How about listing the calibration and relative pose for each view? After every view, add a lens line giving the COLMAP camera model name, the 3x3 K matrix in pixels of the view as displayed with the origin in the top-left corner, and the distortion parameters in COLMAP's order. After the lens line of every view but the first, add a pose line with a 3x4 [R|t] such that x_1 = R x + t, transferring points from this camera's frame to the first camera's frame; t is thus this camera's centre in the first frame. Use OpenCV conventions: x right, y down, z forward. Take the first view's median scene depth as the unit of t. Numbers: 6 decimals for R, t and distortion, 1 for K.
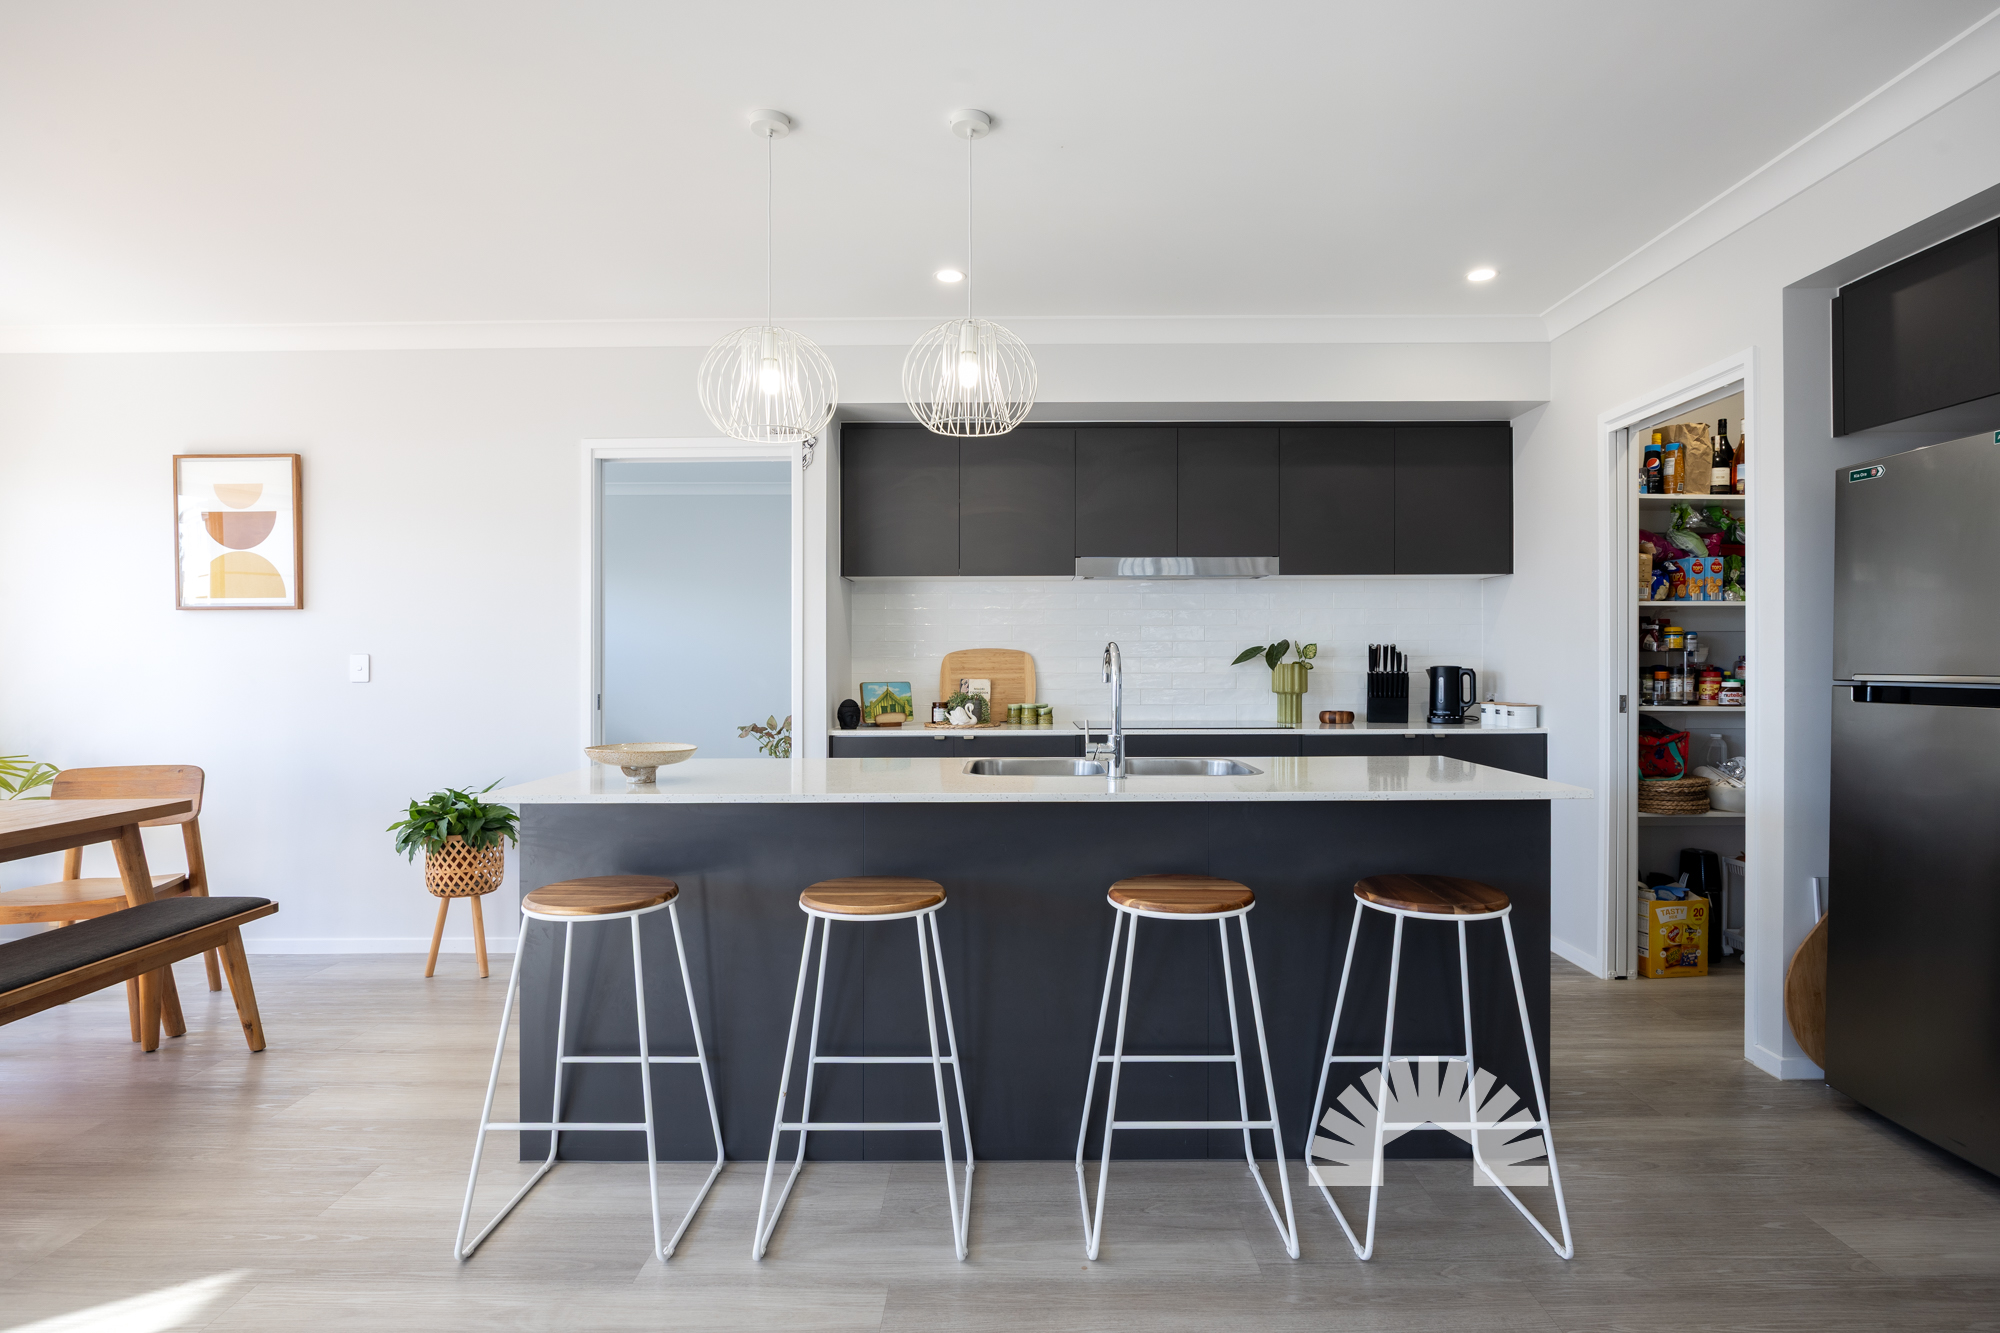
lens RADIAL K [[990.8, 0, 1016.8], [0, 990.8, 668.2], [0, 0, 1]] dist [-0.016194, 0.000349]
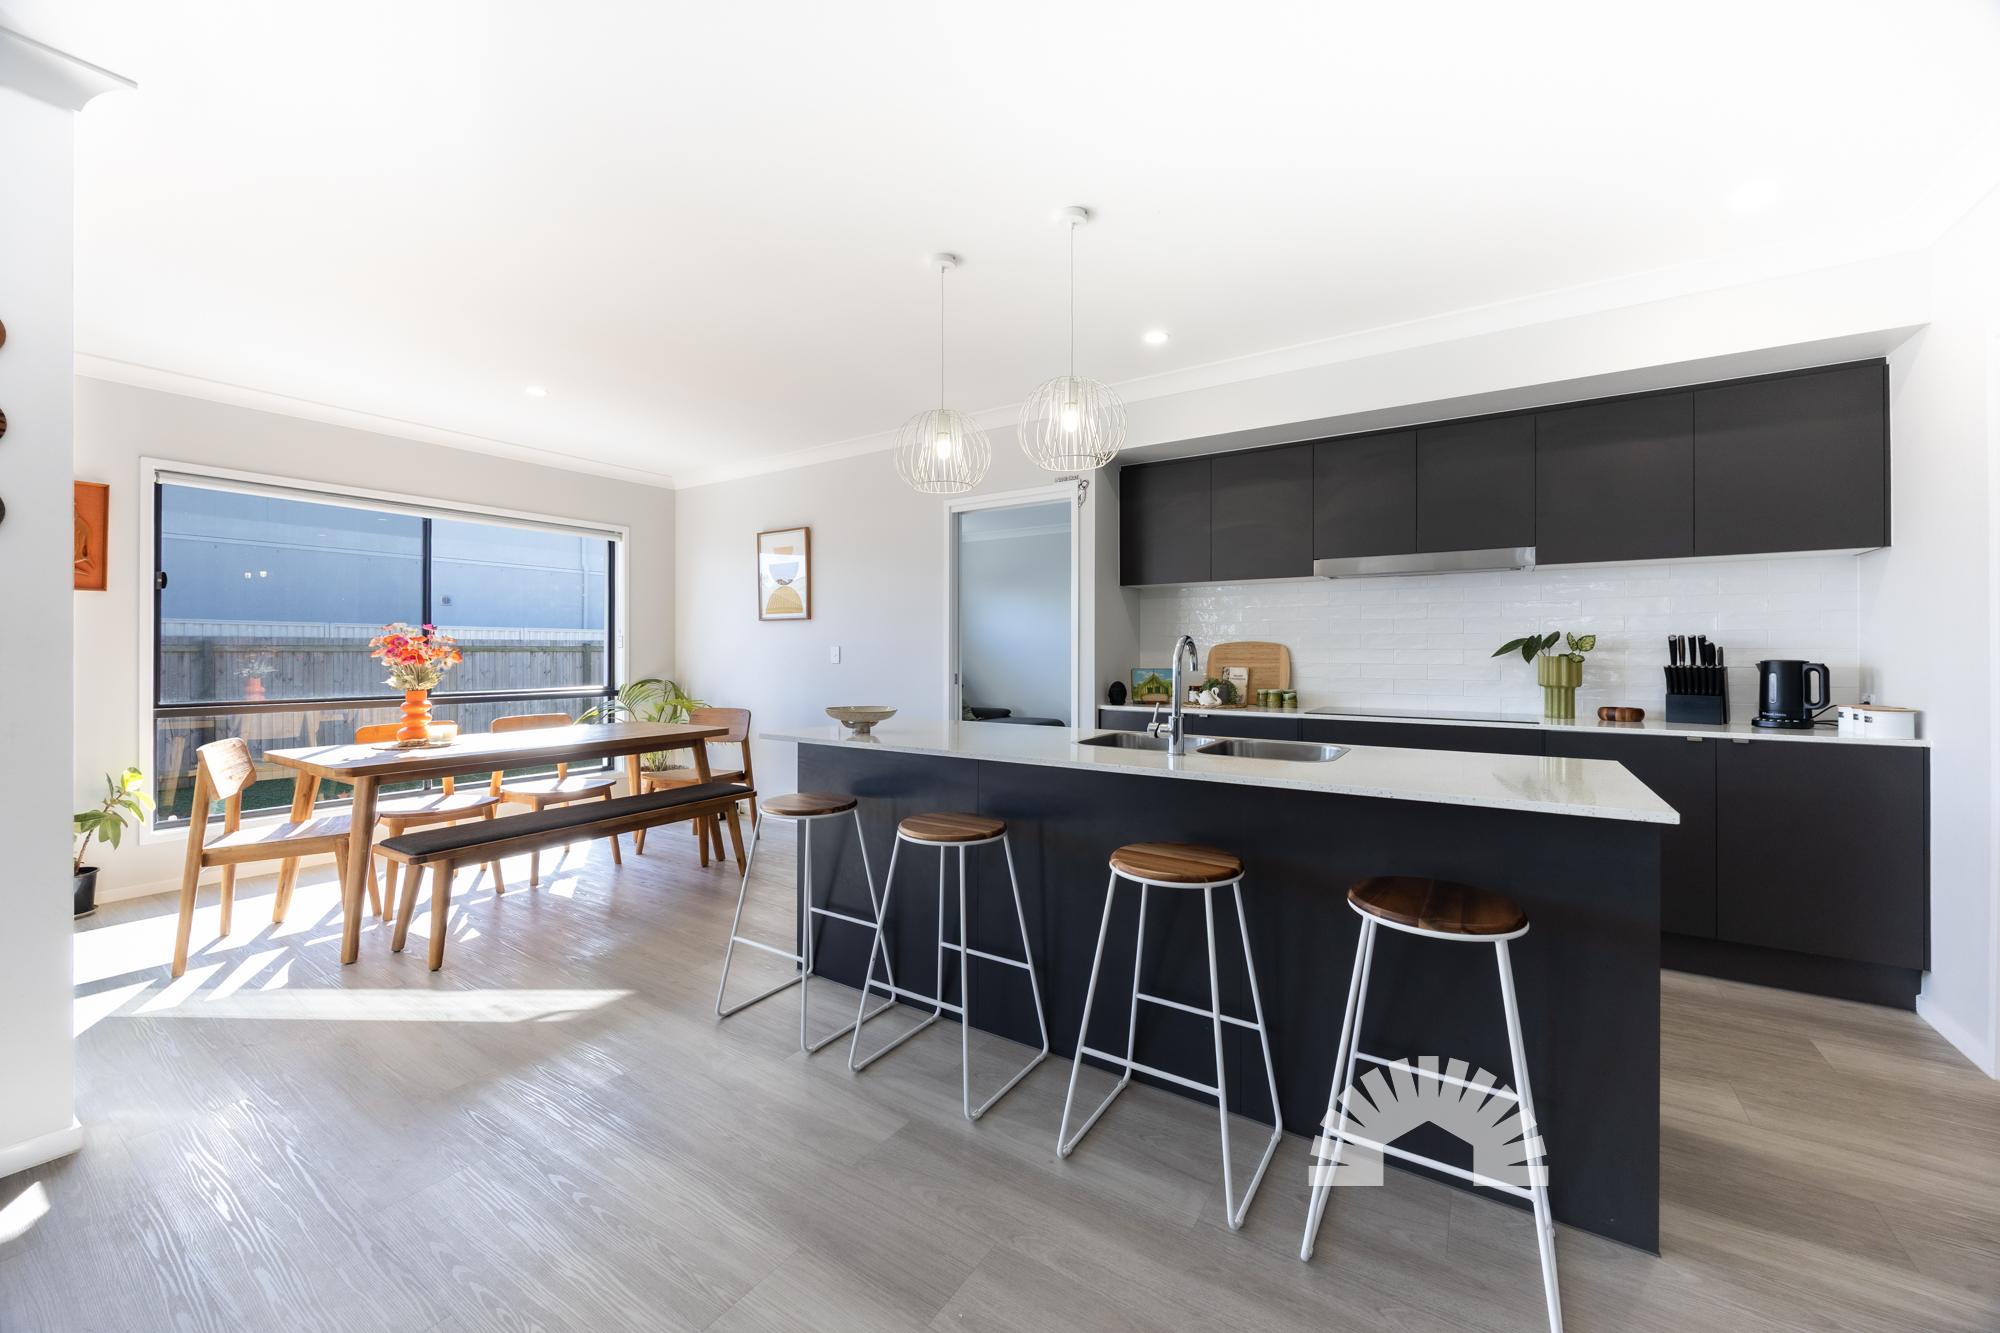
lens RADIAL K [[758.9, 0, 998.3], [0, 758.9, 651.8], [0, 0, 1]] dist [-0.004103, 0.000099]
pose [[0.837699, 0.003841, -0.546119, 0.229125], [-0.008630, 0.999944, -0.006205, 0.000480], [0.546065, 0.009911, 0.837684, 0.087159]]
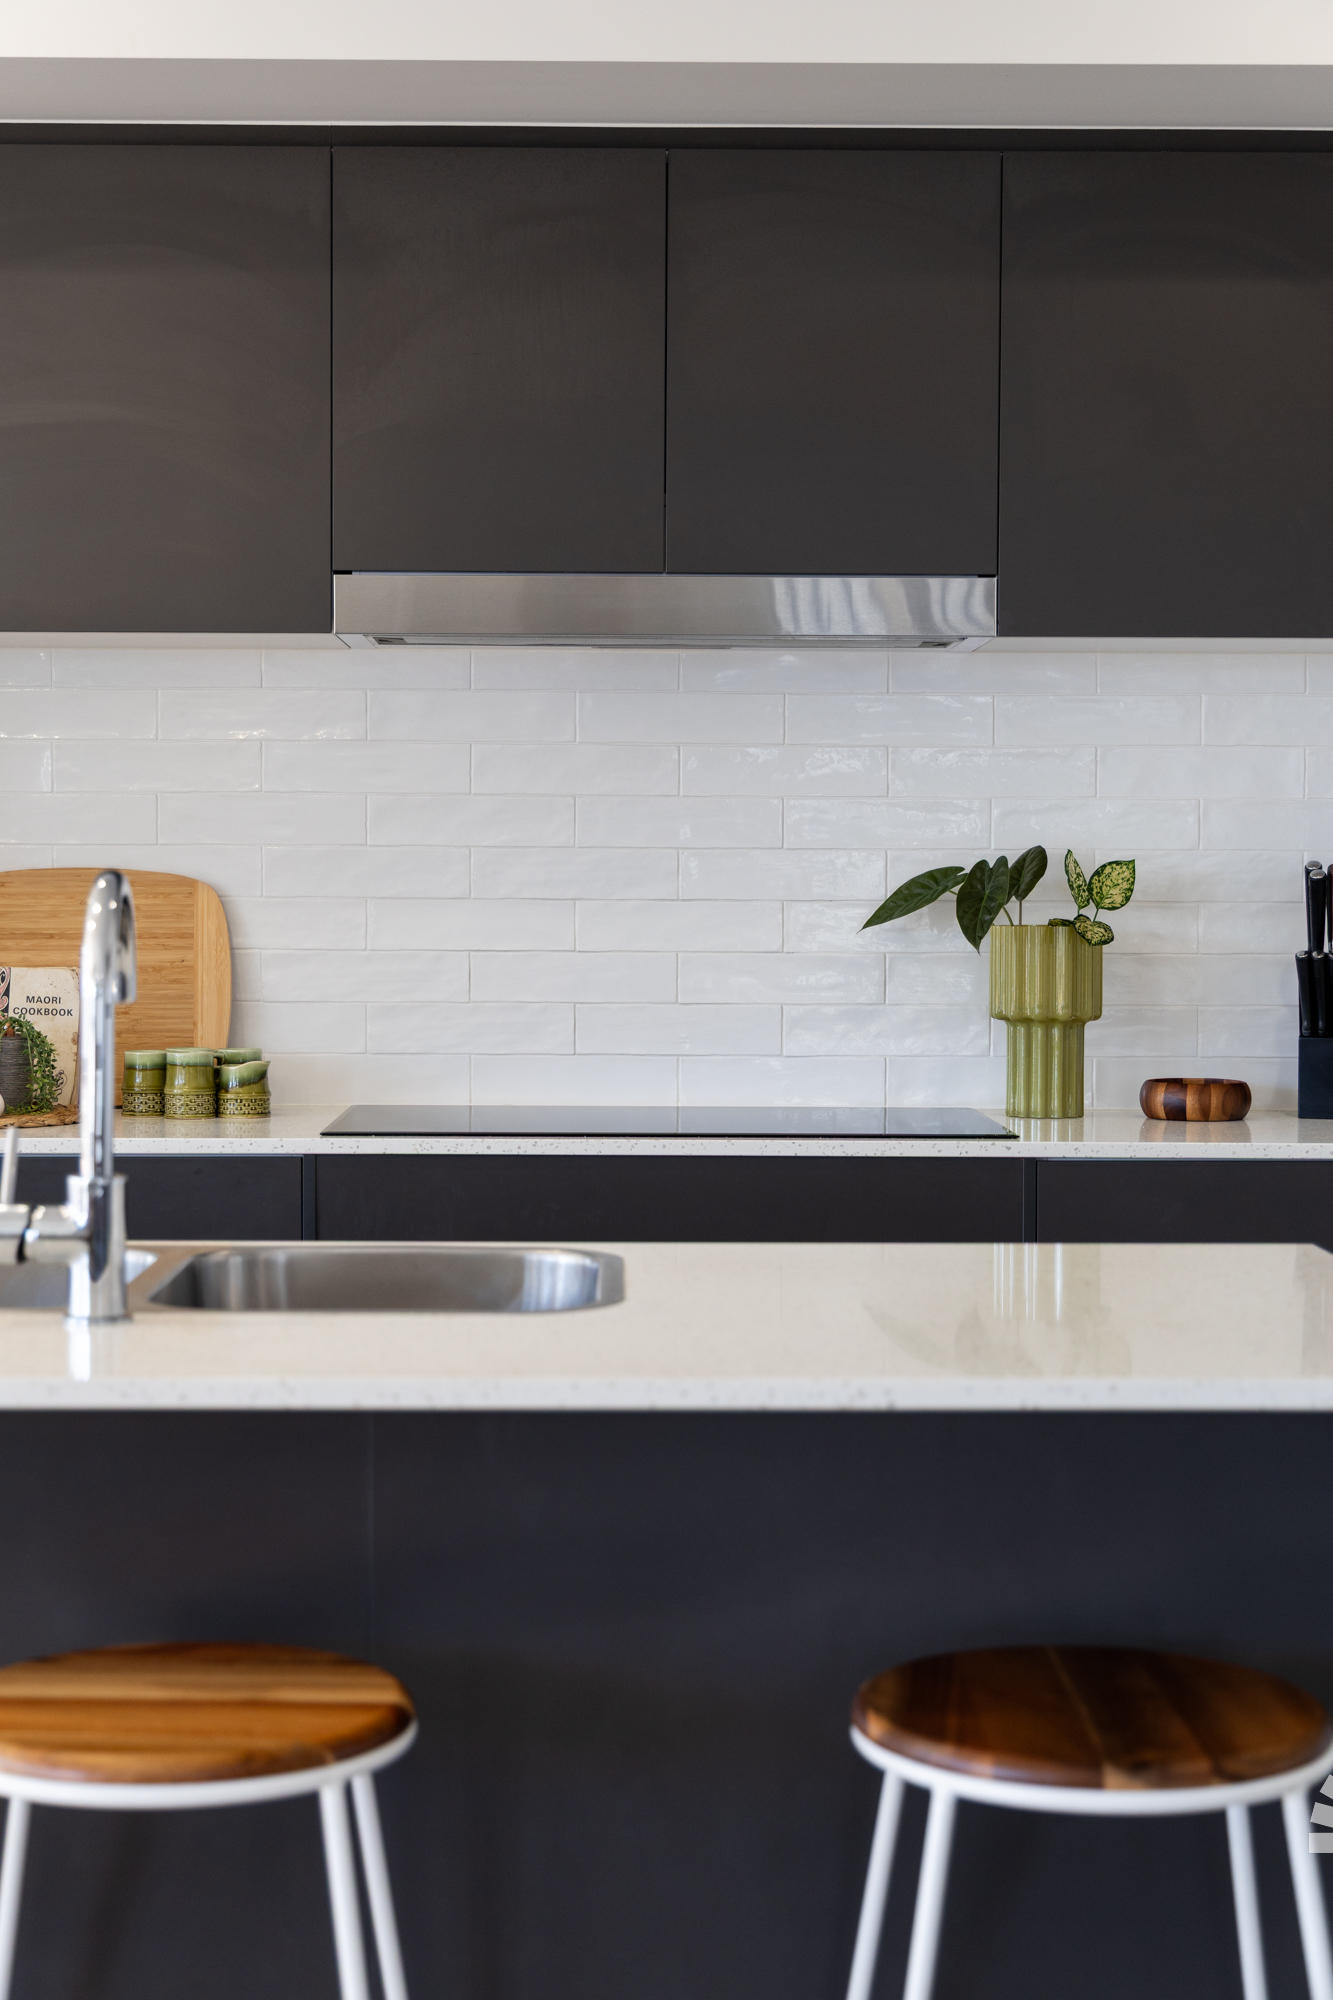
lens RADIAL K [[3095.6, 0, 655.3], [0, 3095.6, 1015.4], [0, 0, 1]] dist [-0.020032, 0.000000]
pose [[0.999916, 0.006315, 0.011280, 0.148724], [-0.006658, 0.999509, 0.030627, -0.005251], [-0.011081, -0.030699, 0.999467, 0.038699]]
